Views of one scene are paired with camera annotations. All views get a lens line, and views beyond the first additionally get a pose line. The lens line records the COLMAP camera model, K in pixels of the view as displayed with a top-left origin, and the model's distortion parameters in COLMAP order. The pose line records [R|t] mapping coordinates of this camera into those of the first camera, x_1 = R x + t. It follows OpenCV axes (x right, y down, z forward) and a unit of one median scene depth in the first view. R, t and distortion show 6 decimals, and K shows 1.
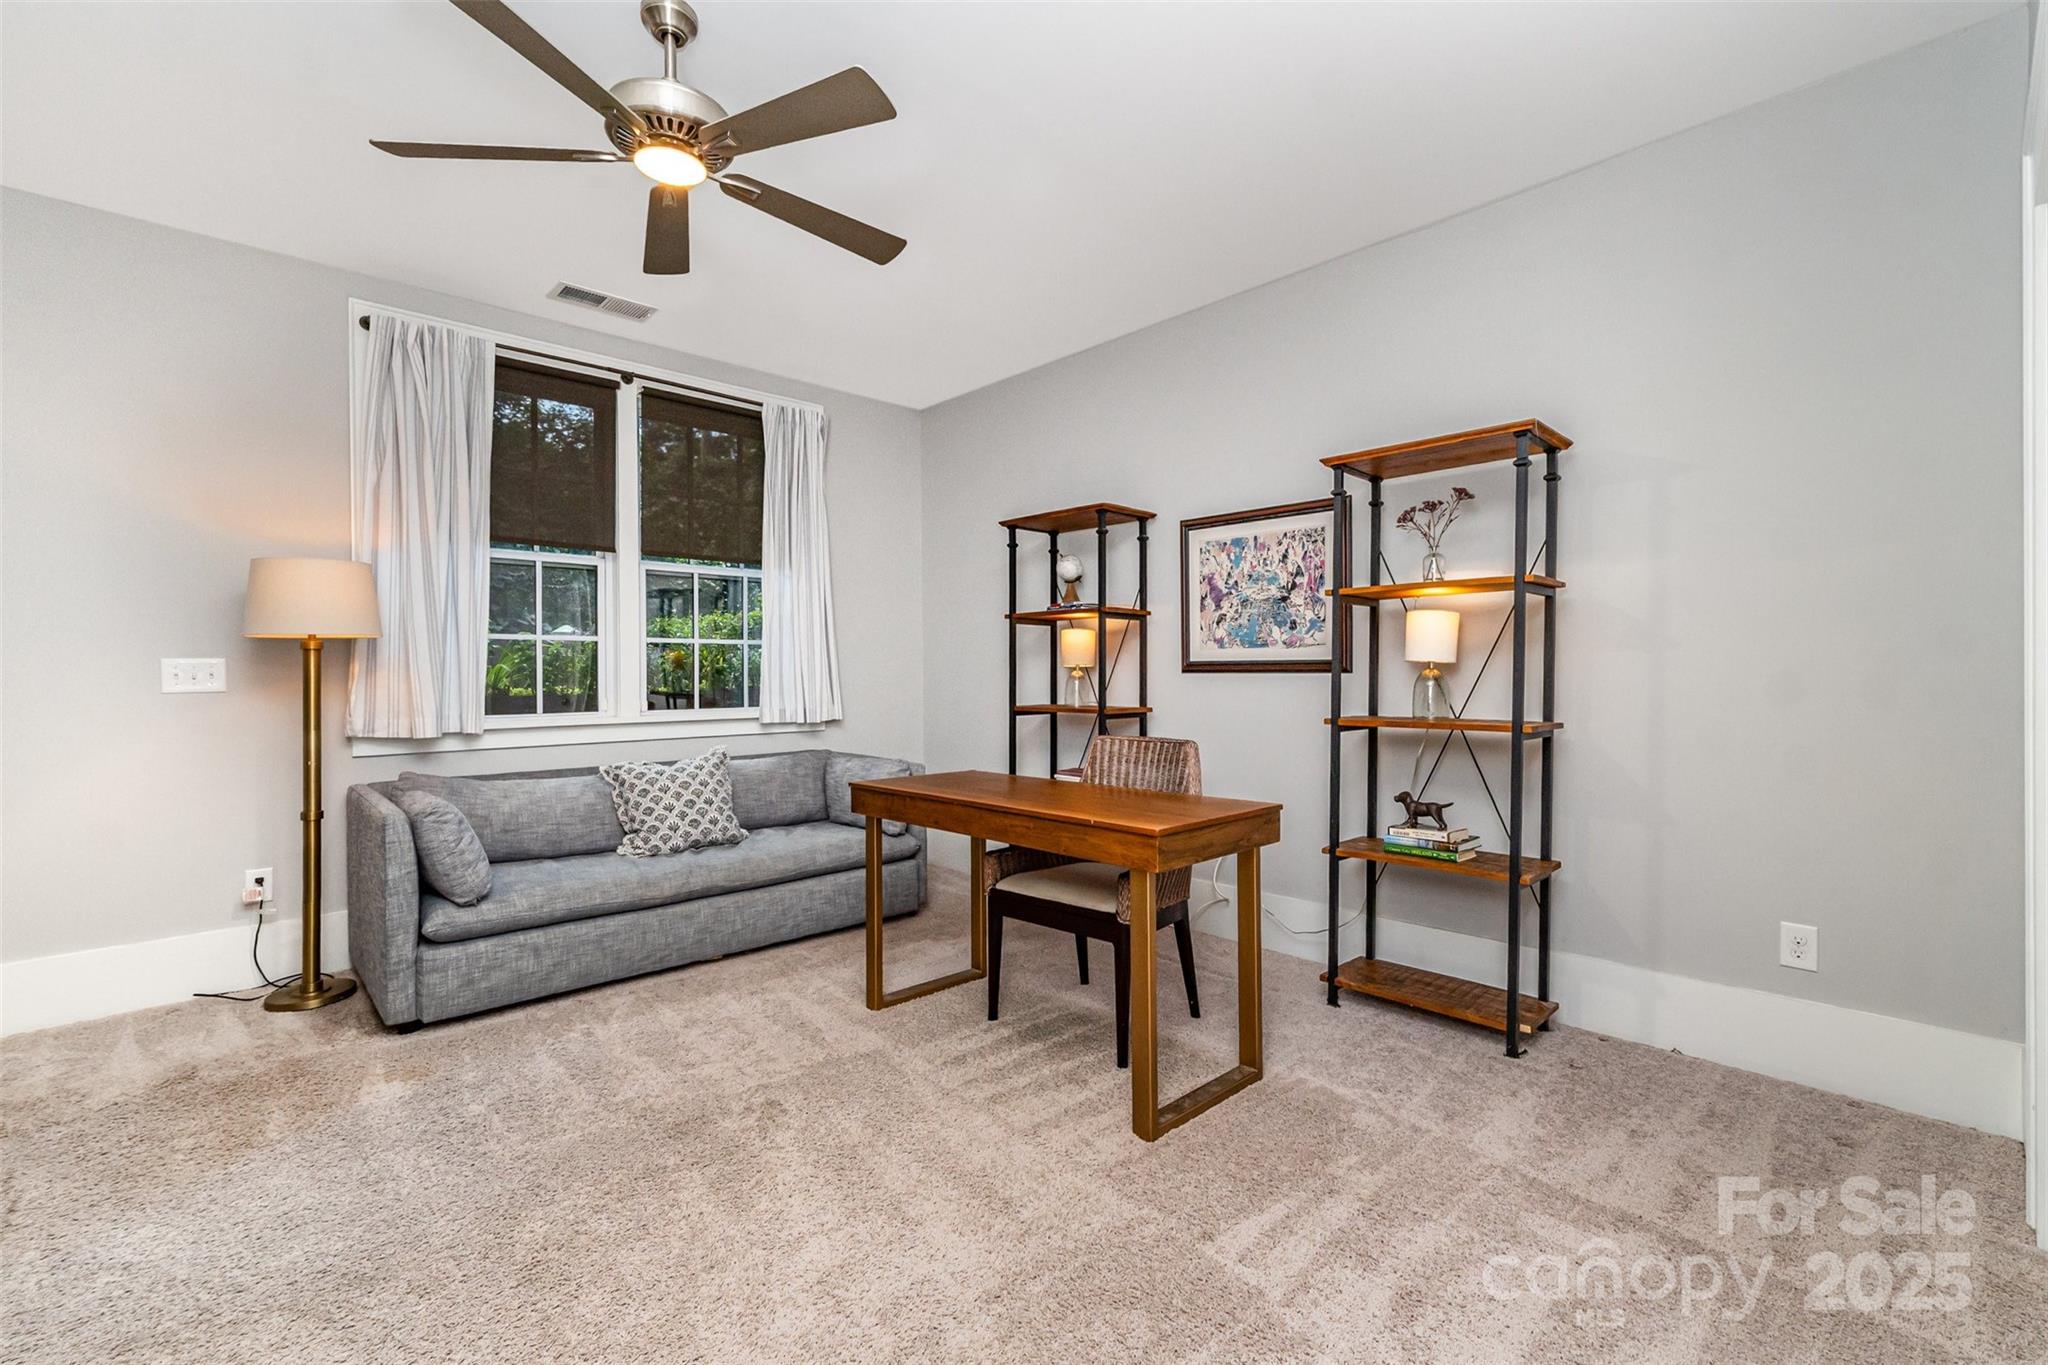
lens RADIAL K [[864.5, 0, 1022.1], [0, 864.5, 681.7], [0, 0, 1]] dist [0.006857, -0.000463]
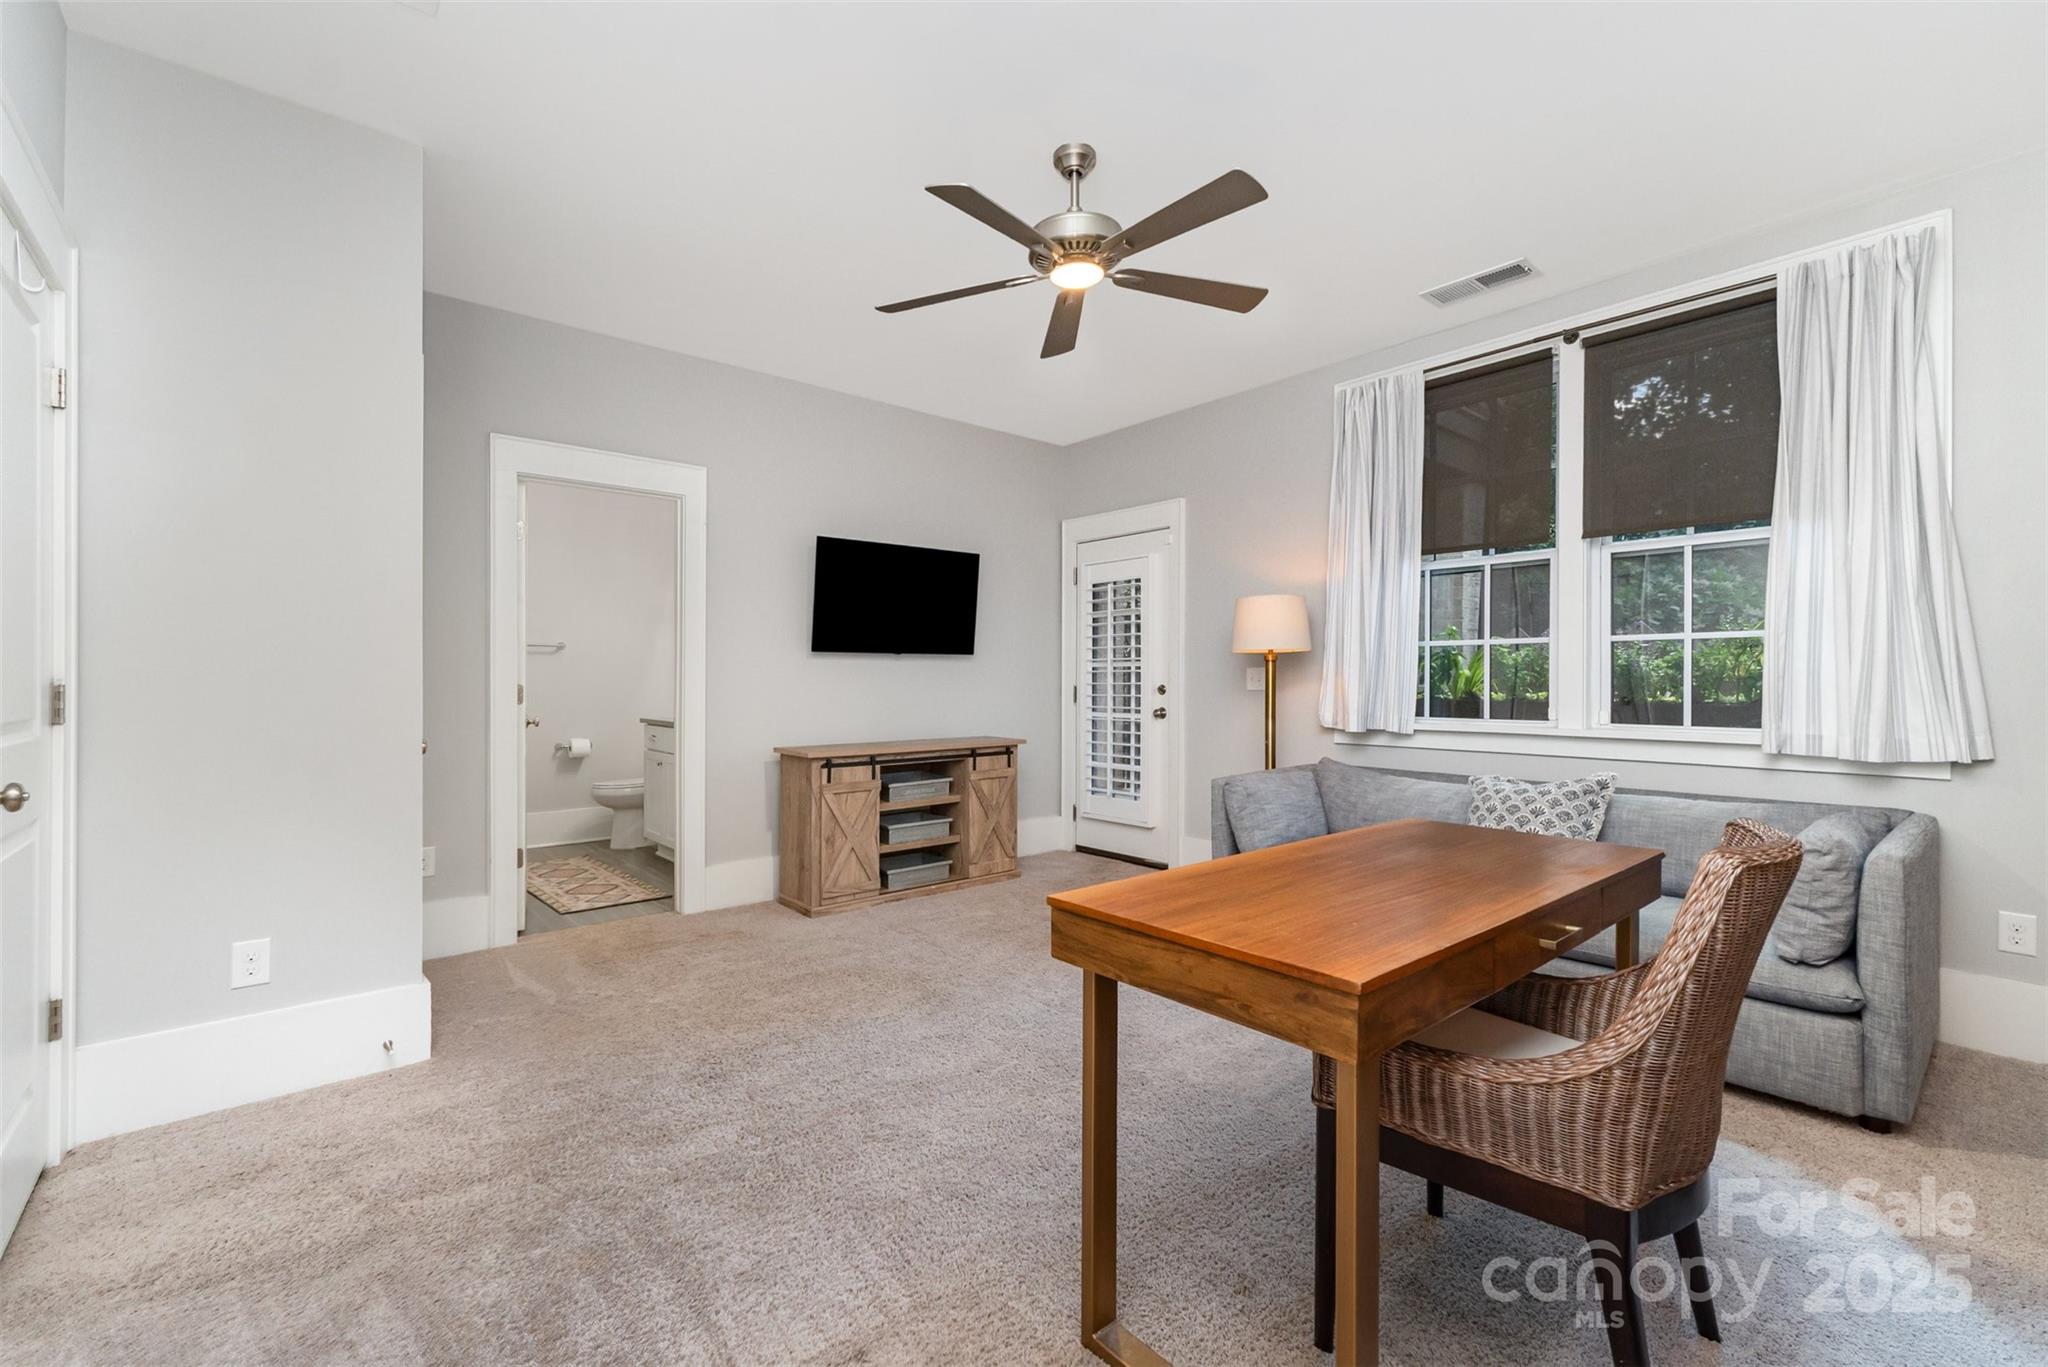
lens RADIAL K [[864.5, 0, 1022.1], [0, 864.5, 682.7], [0, 0, 1]] dist [0.006857, -0.000463]
pose [[-0.043516, 0.004532, -0.999042, 0.490599], [-0.011632, 0.999920, 0.005043, -0.003600], [0.998985, 0.011840, -0.043460, 0.559252]]
